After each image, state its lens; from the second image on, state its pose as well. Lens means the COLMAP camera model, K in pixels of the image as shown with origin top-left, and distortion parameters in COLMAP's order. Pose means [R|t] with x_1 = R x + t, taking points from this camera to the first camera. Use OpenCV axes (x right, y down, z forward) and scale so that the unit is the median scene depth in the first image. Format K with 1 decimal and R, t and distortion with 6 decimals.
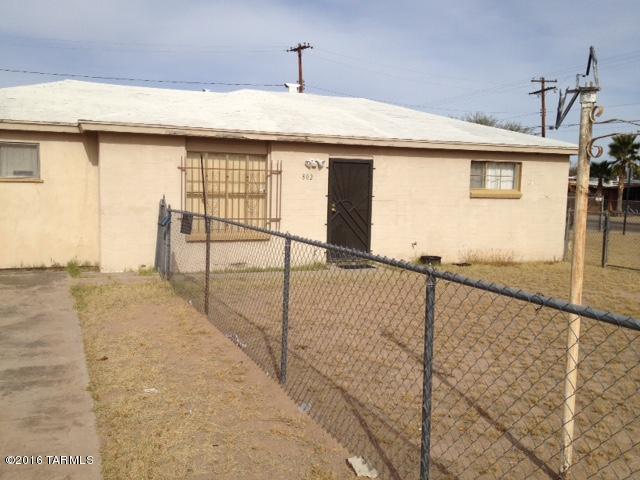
lens RADIAL K [[646.0, 0, 321.5], [0, 646.0, 236.6], [0, 0, 1]] dist [0.050966, 0.000000]
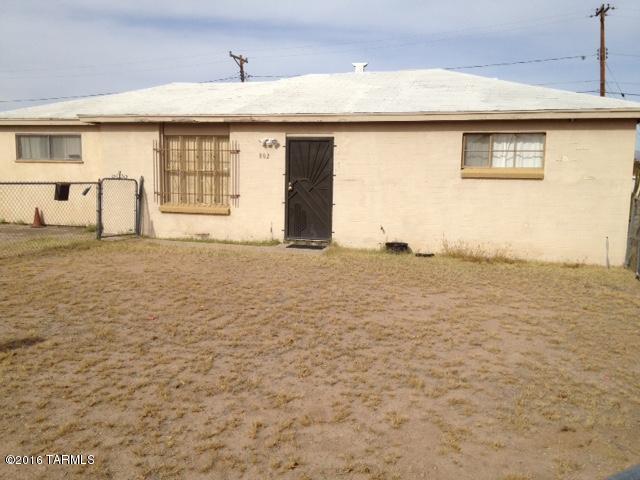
lens RADIAL K [[646.0, 0, 321.3], [0, 646.0, 243.0], [0, 0, 1]] dist [0.050966, 0.000000]
pose [[0.734490, 0.067920, -0.675212, 0.732589], [-0.056243, 0.997648, 0.039173, 0.001186], [0.676285, 0.009204, 0.736583, 0.291743]]
